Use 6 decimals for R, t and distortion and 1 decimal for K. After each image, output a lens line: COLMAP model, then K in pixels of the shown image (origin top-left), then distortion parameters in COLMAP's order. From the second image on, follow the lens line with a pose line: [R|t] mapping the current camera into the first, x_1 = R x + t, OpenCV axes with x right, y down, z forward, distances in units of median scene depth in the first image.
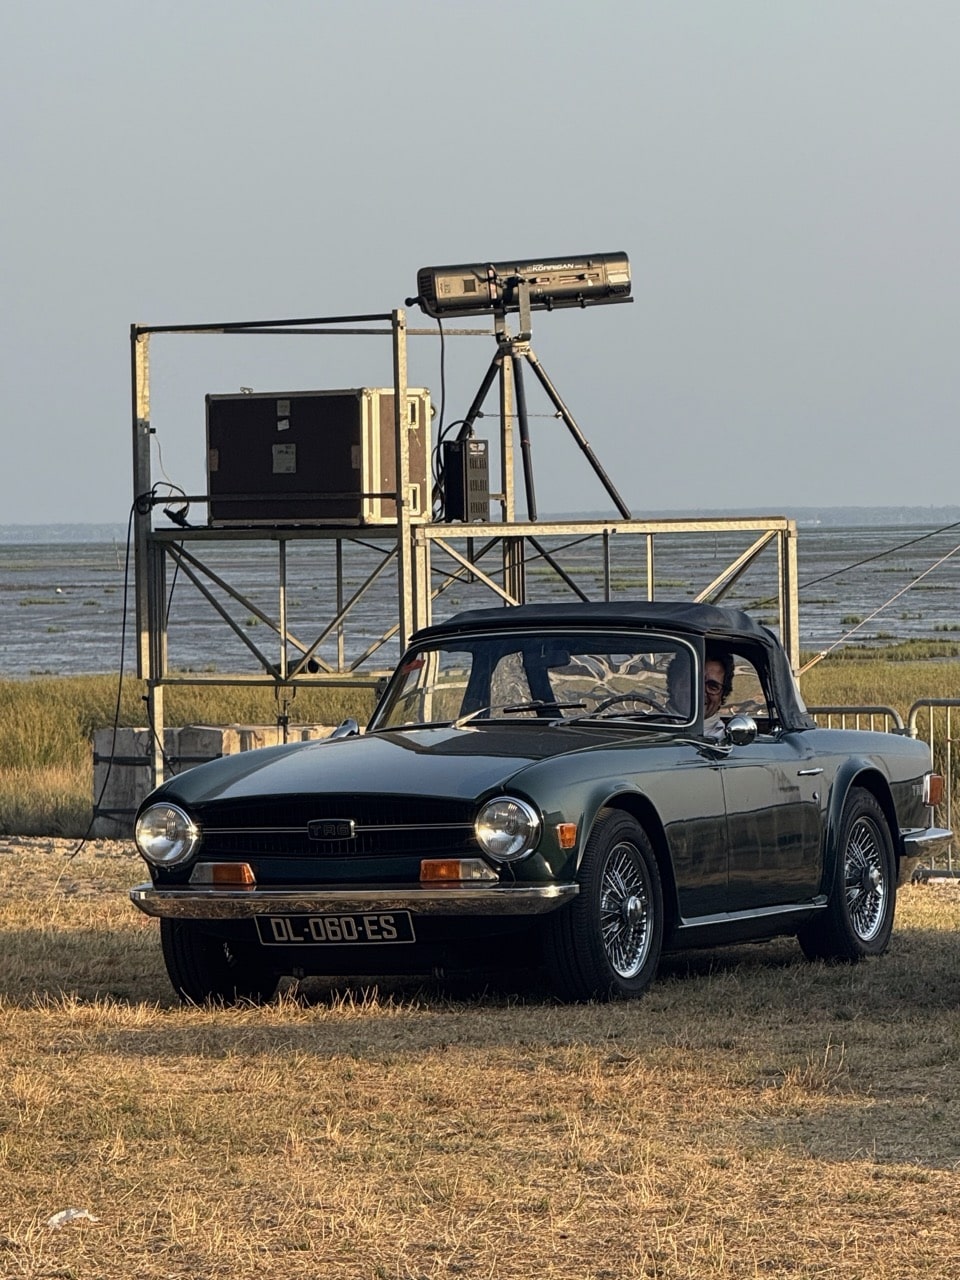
lens RADIAL K [[6980.0, 0, 479.8], [0, 6980.0, 639.5], [0, 0, 1]] dist [0.624882, 0.000000]
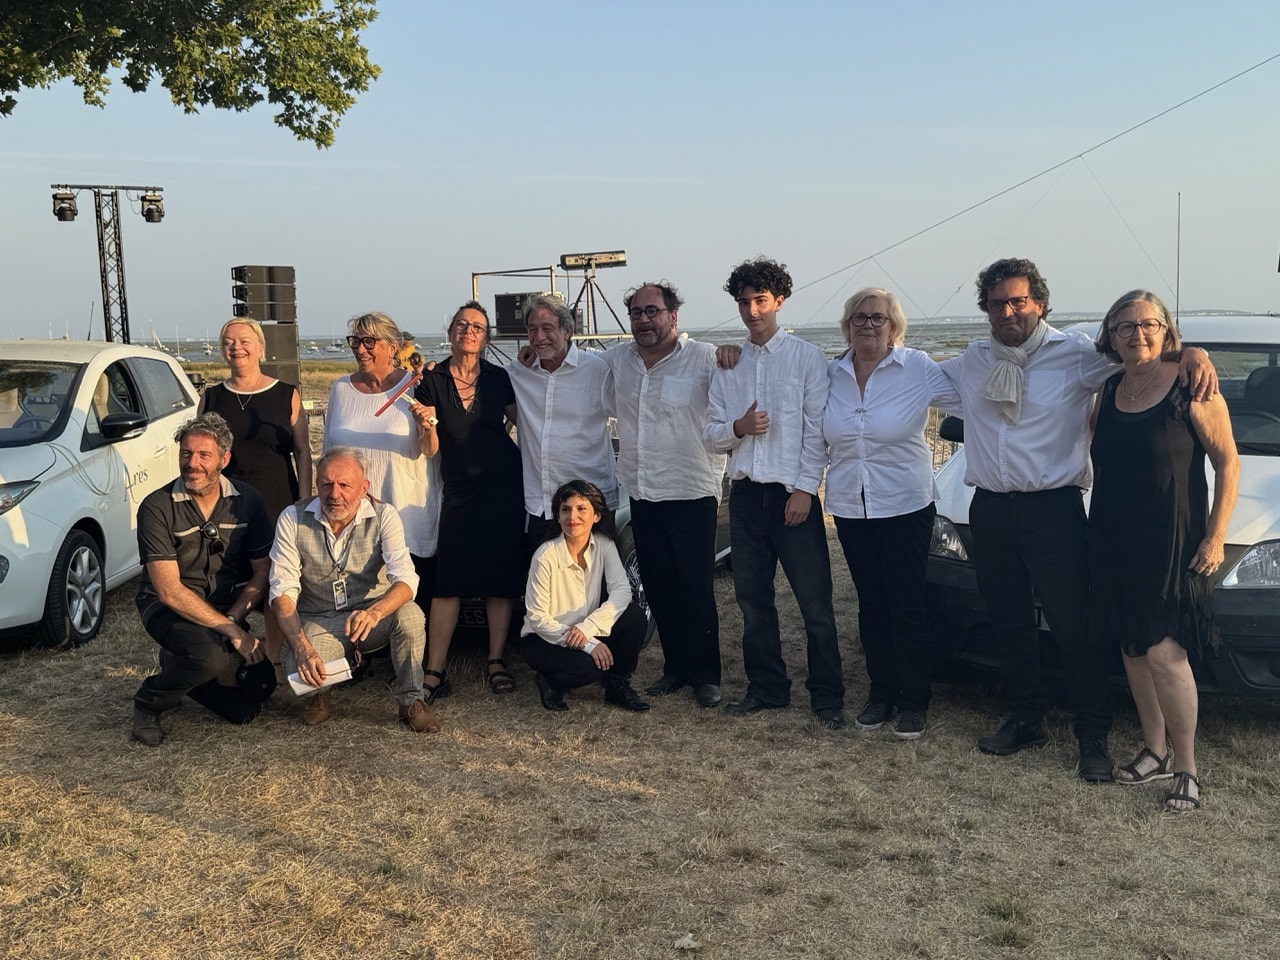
lens RADIAL K [[1296.9, 0, 640.1], [0, 1296.9, 485.0], [0, 0, 1]] dist [0.017964, 0.000000]
pose [[0.999287, -0.005821, 0.037314, 0.005791], [0.002179, 0.995292, 0.096901, -0.006262], [-0.037702, -0.096751, 0.994594, 0.454706]]
